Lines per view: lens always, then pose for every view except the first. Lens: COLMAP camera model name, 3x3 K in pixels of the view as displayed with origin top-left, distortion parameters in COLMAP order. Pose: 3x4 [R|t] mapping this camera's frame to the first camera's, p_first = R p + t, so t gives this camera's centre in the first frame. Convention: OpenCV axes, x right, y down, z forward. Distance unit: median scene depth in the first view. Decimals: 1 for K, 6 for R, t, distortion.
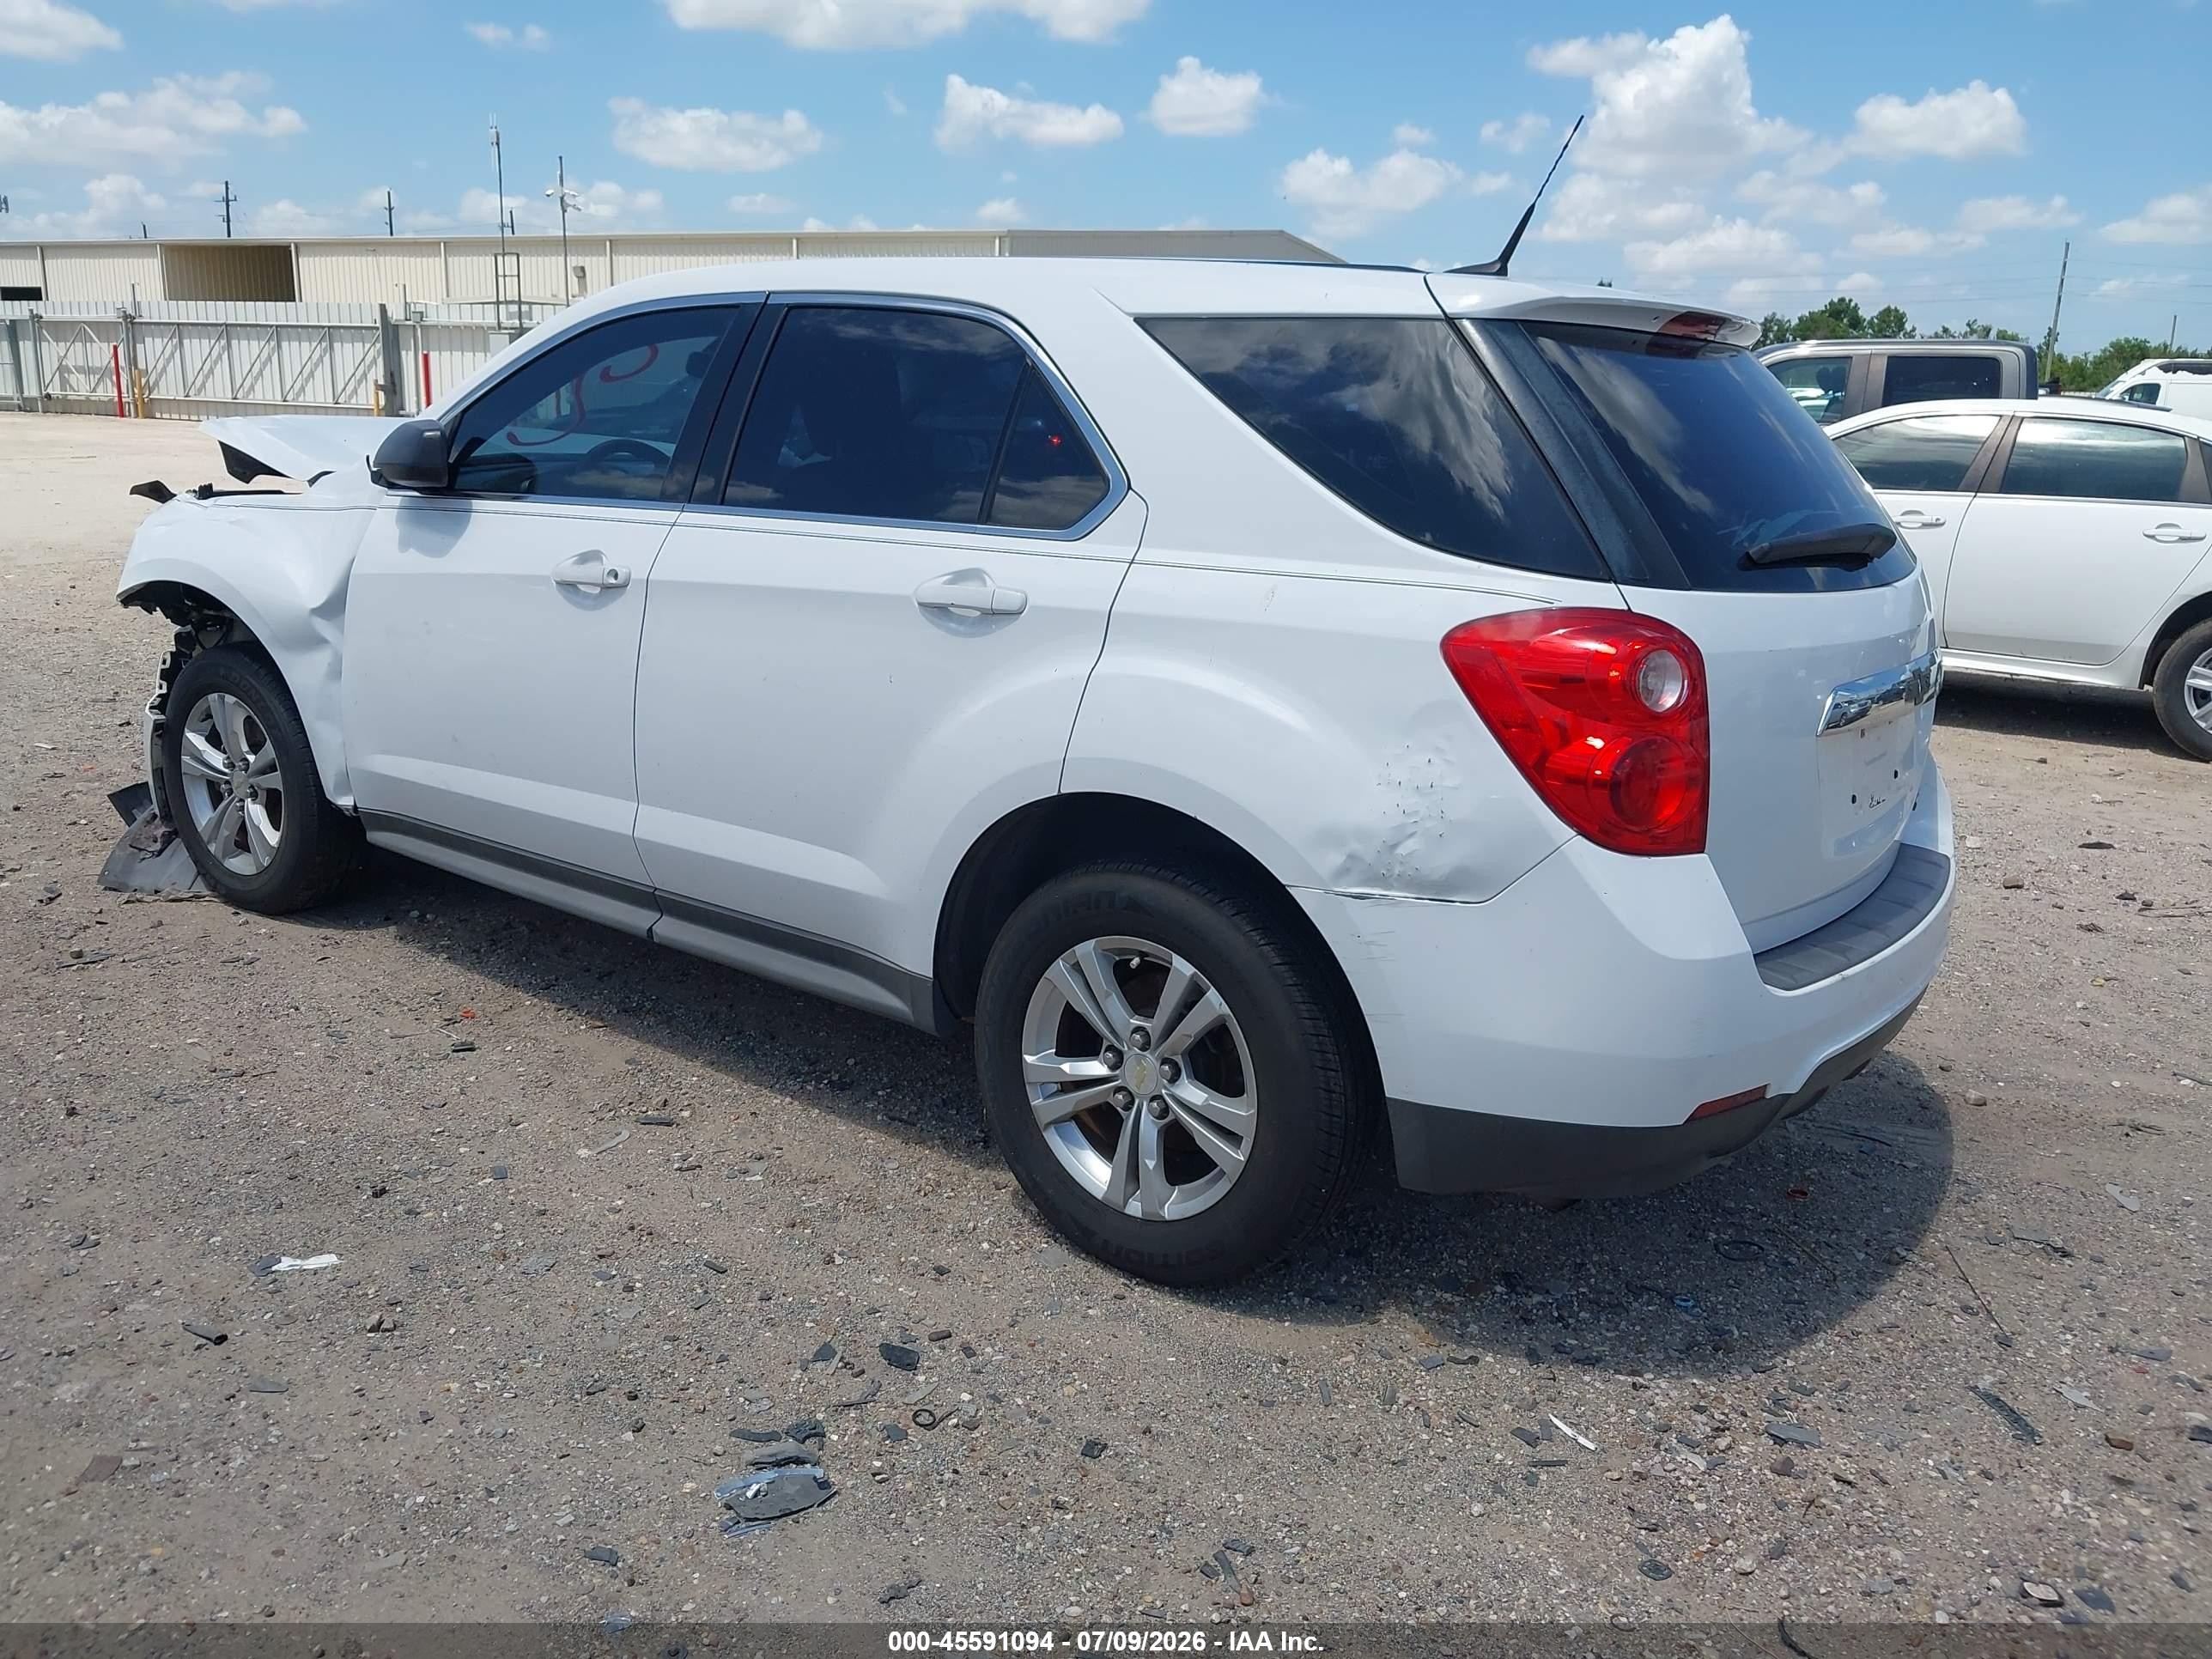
lens RADIAL K [[1768.0, 0, 1082.0], [0, 1768.0, 824.4], [0, 0, 1]] dist [0.026609, -0.047744]
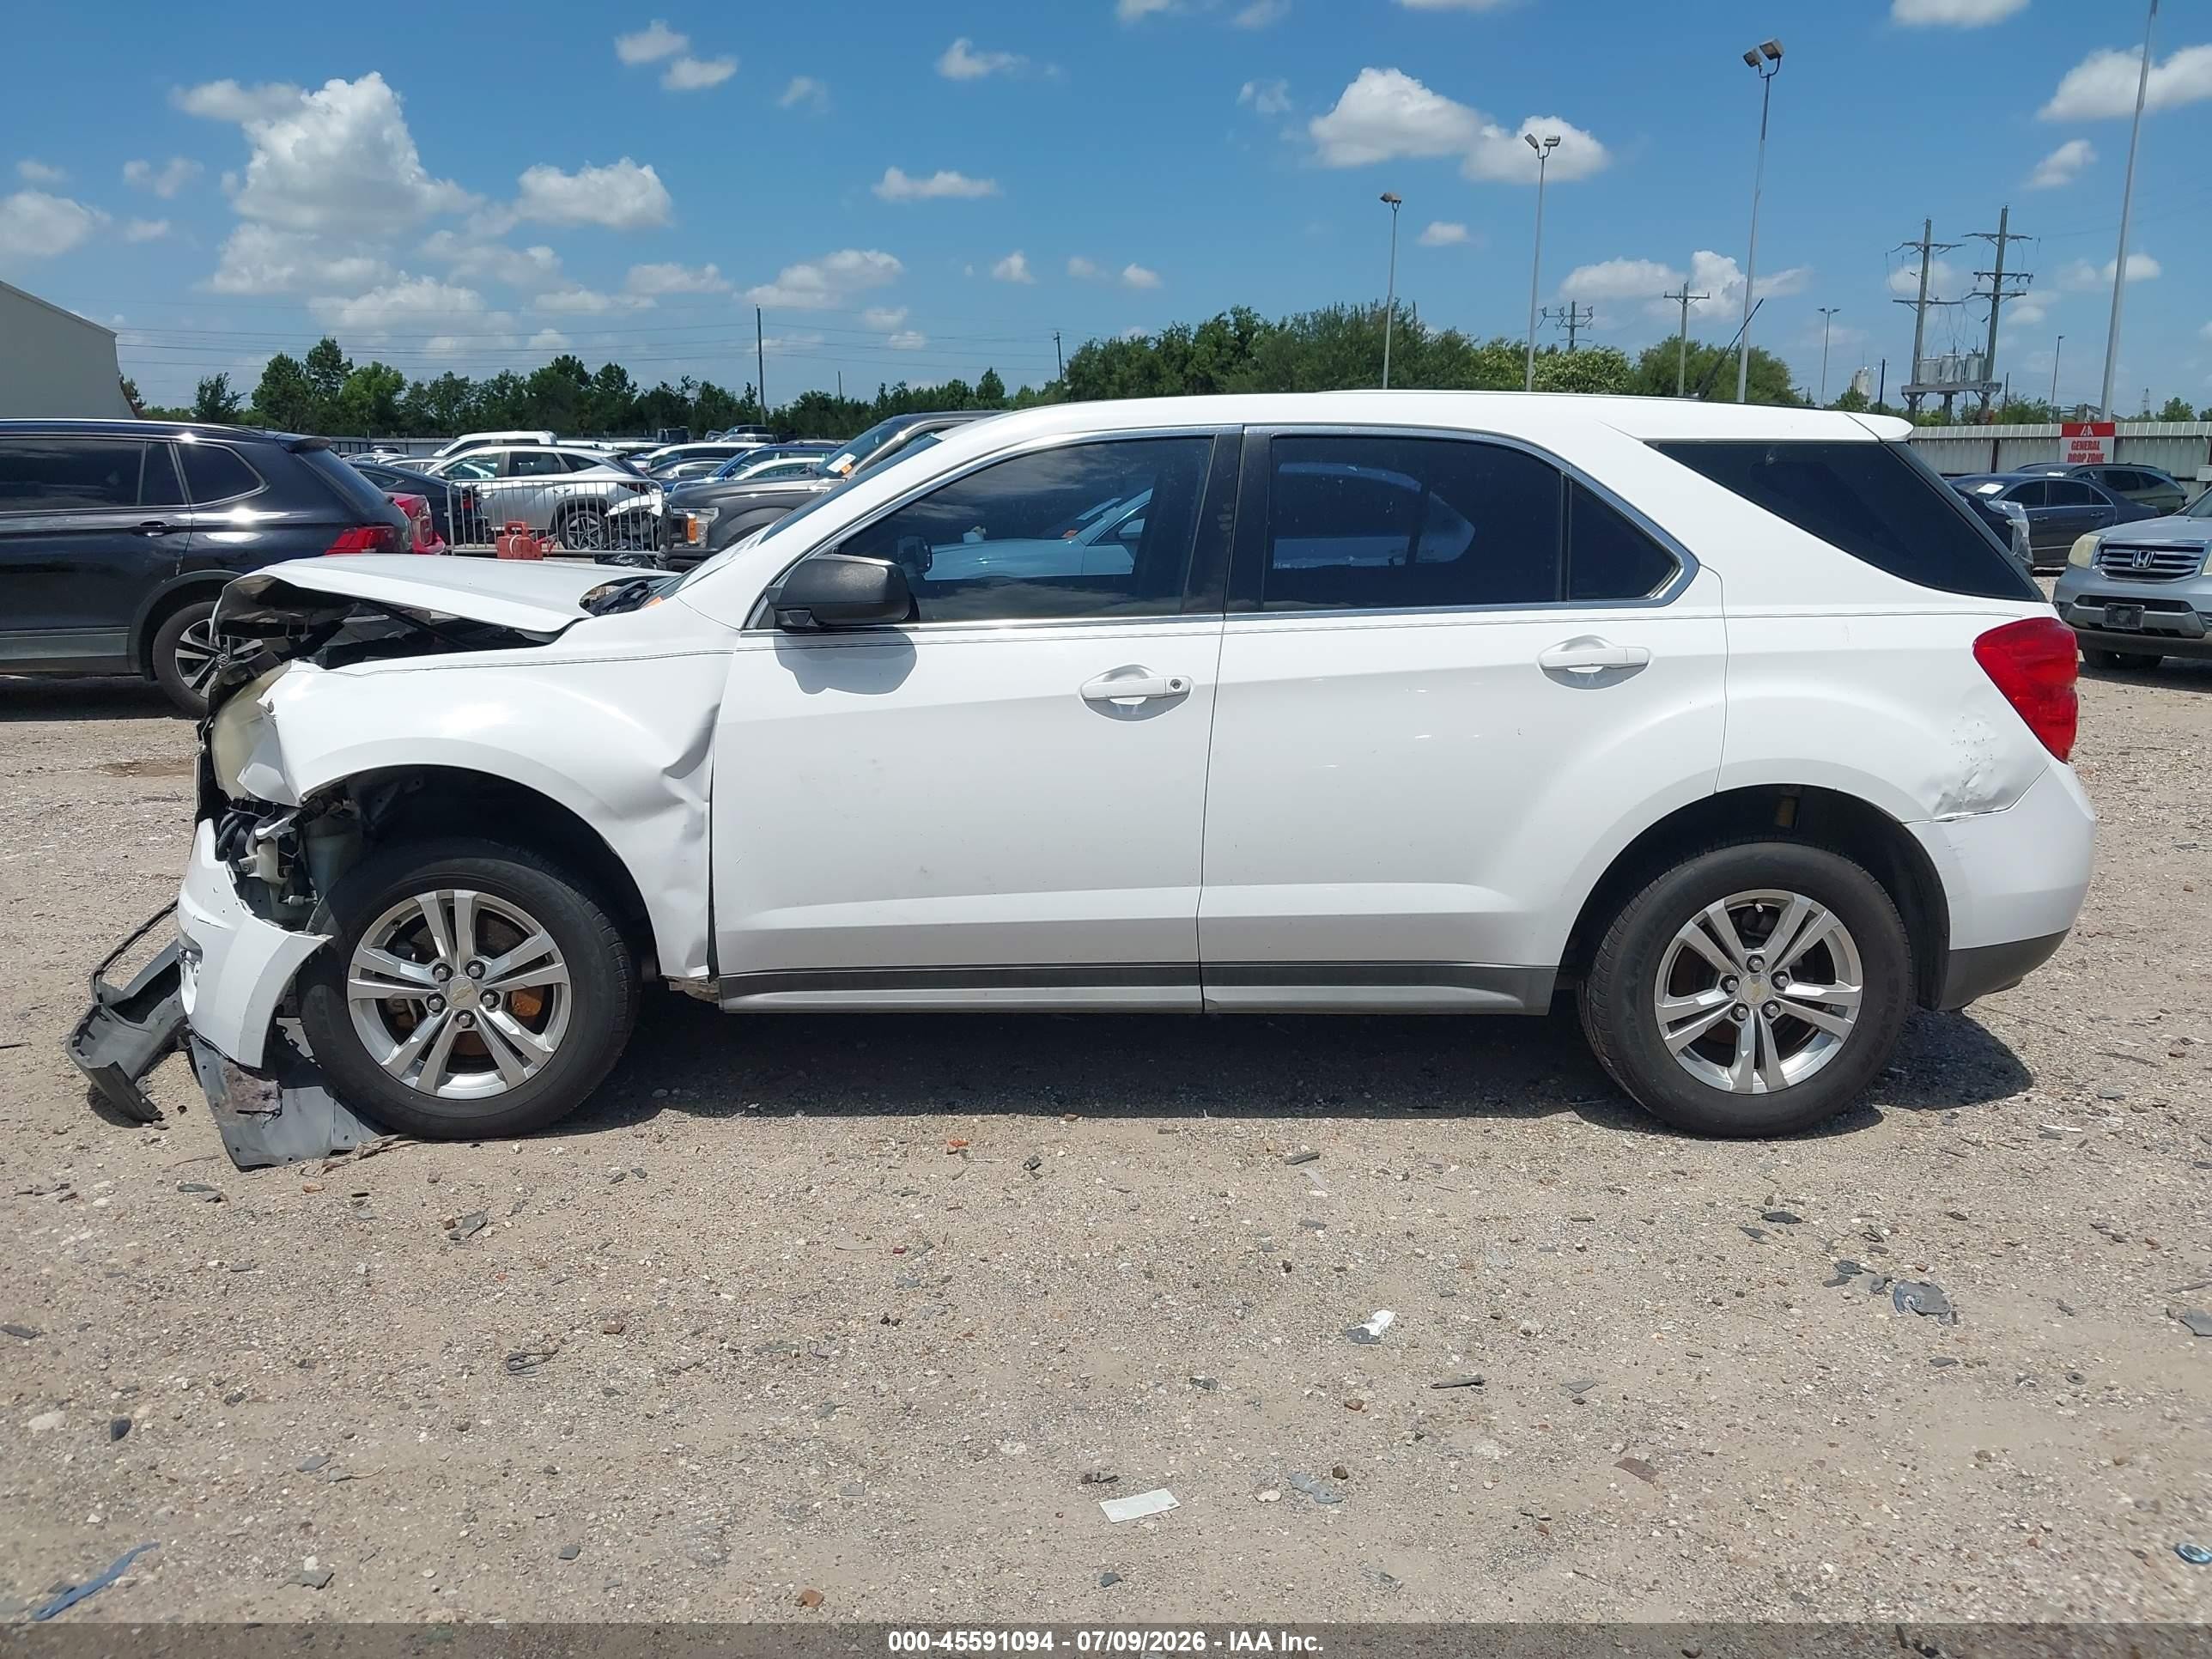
lens RADIAL K [[1768.0, 0, 1082.0], [0, 1768.0, 824.4], [0, 0, 1]] dist [0.026609, -0.047744]
pose [[0.769098, -0.161039, 0.618511, -1.082413], [0.178486, 0.983352, 0.034090, -0.111753], [-0.613703, 0.084177, 0.785037, 0.206960]]
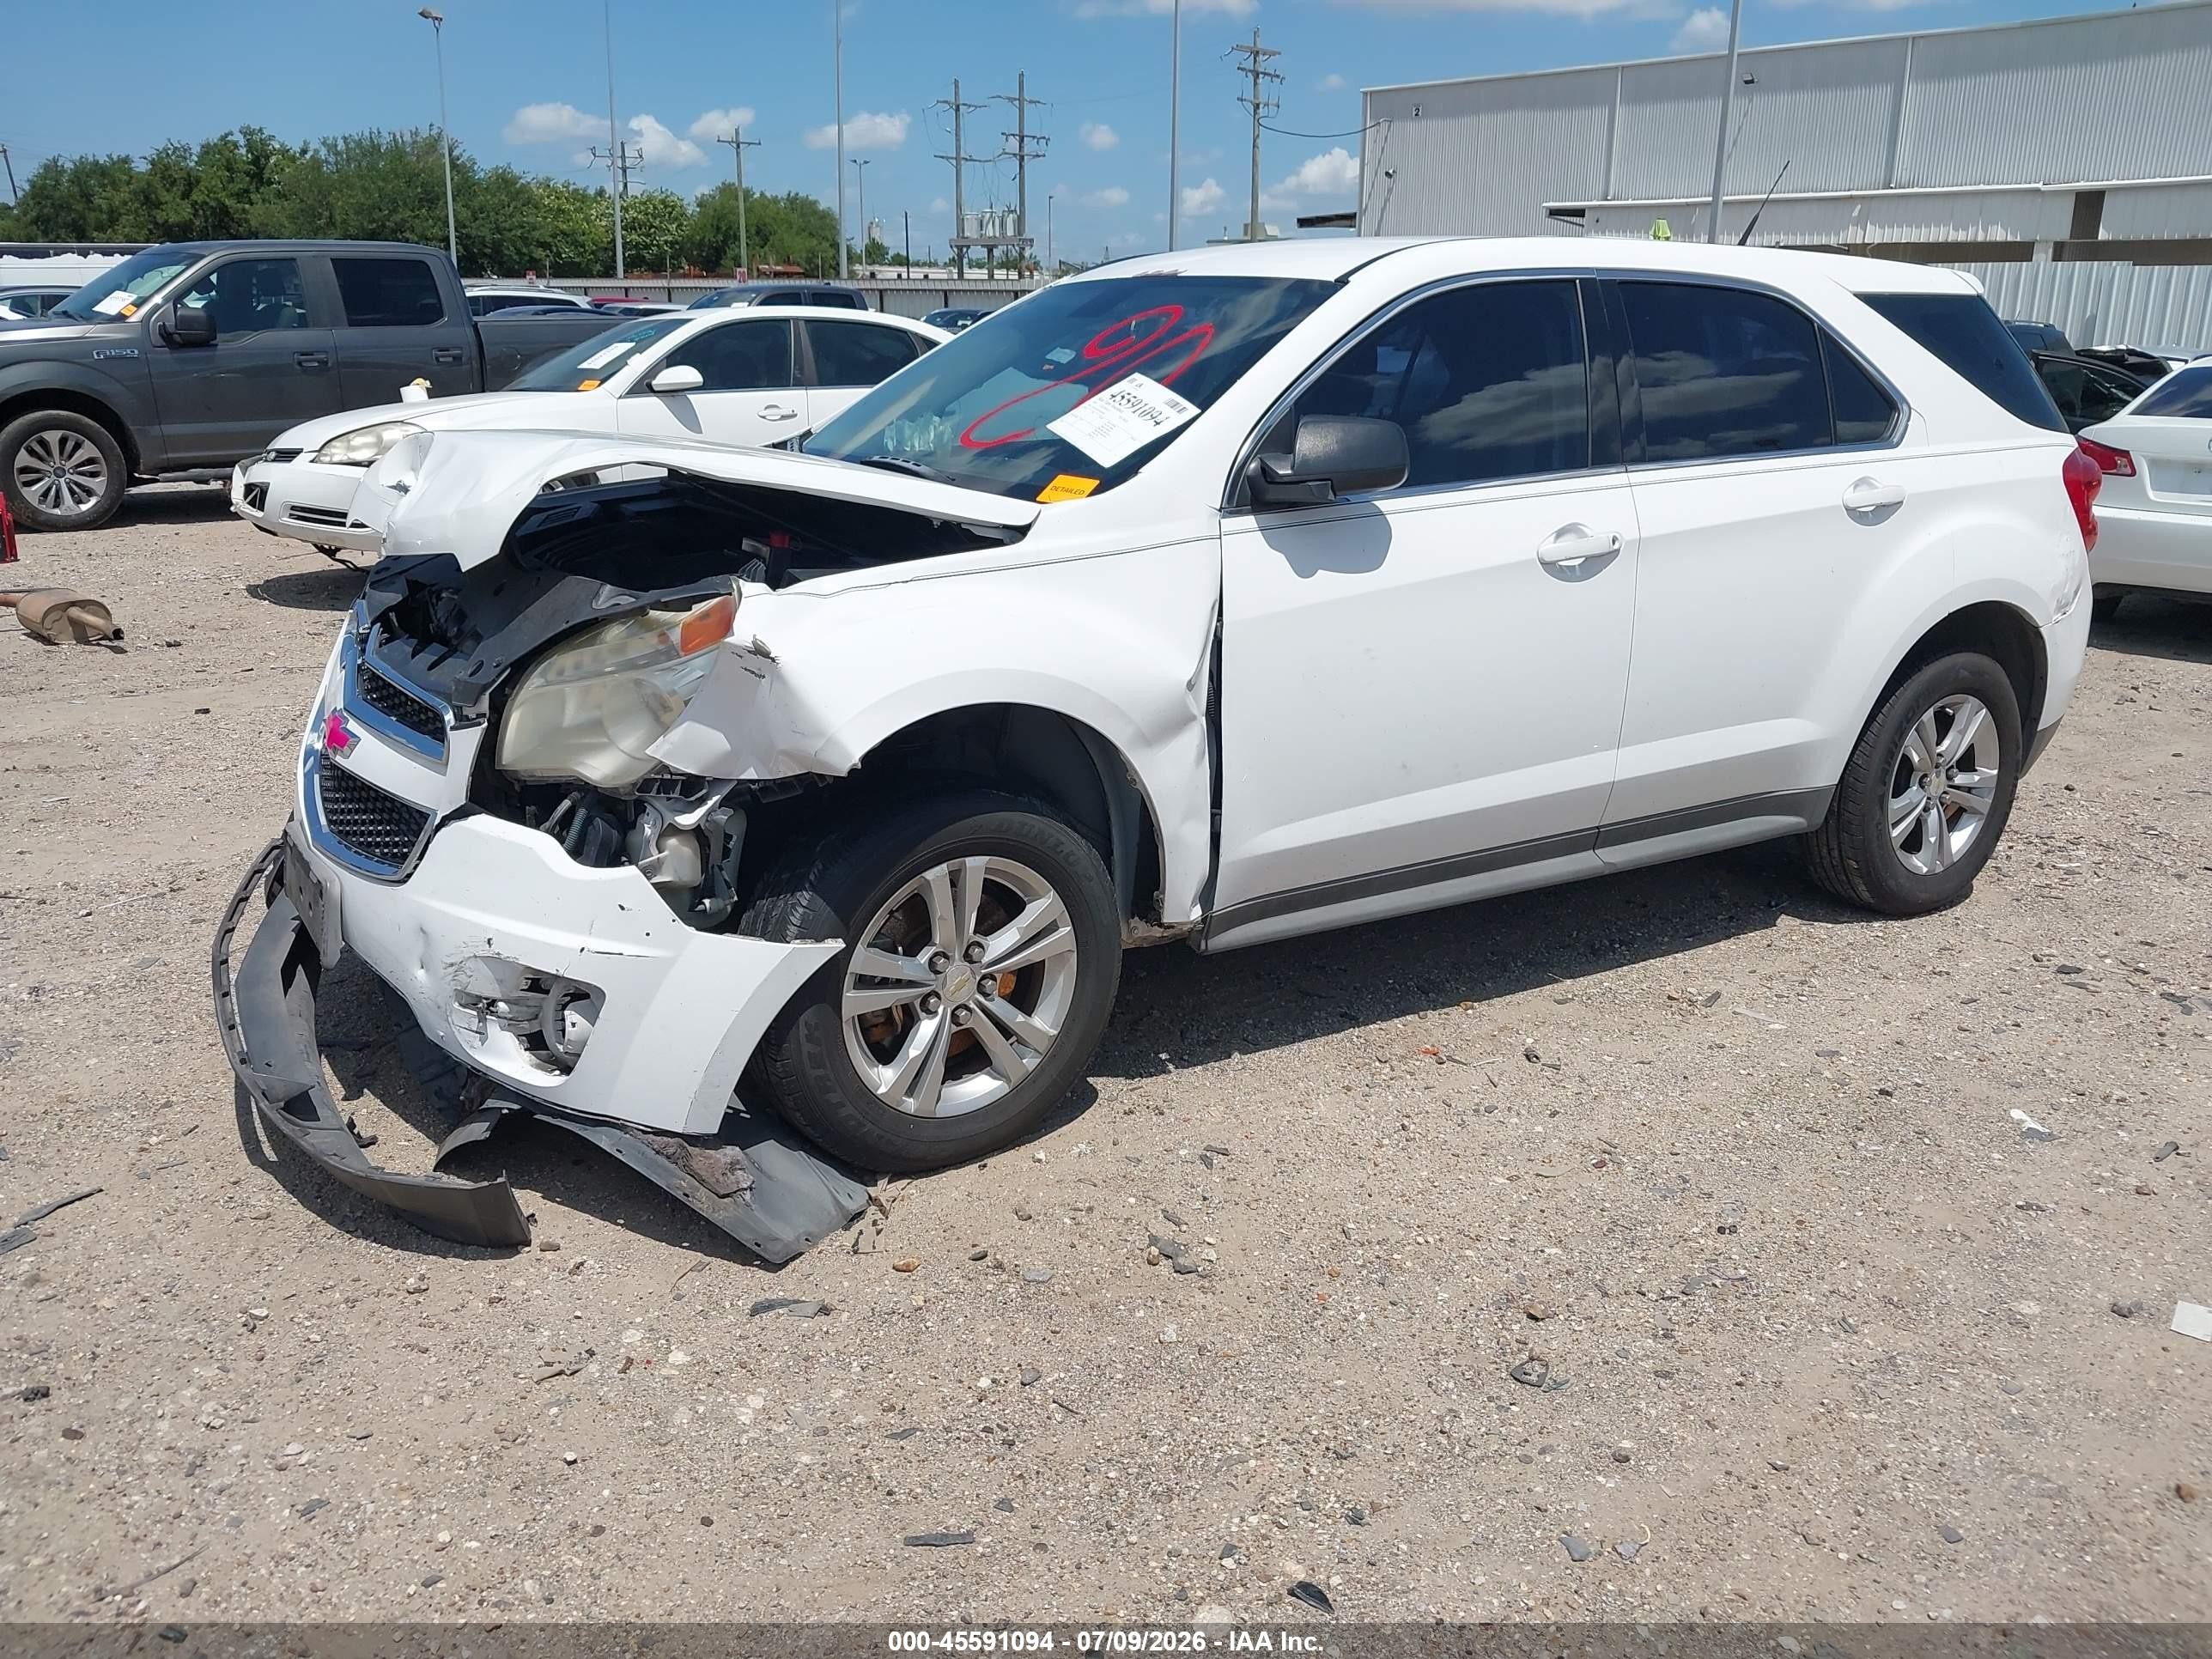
lens RADIAL K [[1772.9, 0, 1081.2], [0, 1772.9, 808.8], [0, 0, 1]] dist [0.005046, 0.000136]
pose [[0.346318, -0.283919, 0.894122, -1.486287], [0.230457, 0.949644, 0.212287, -0.312243], [-0.909370, 0.132538, 0.394310, 0.970098]]
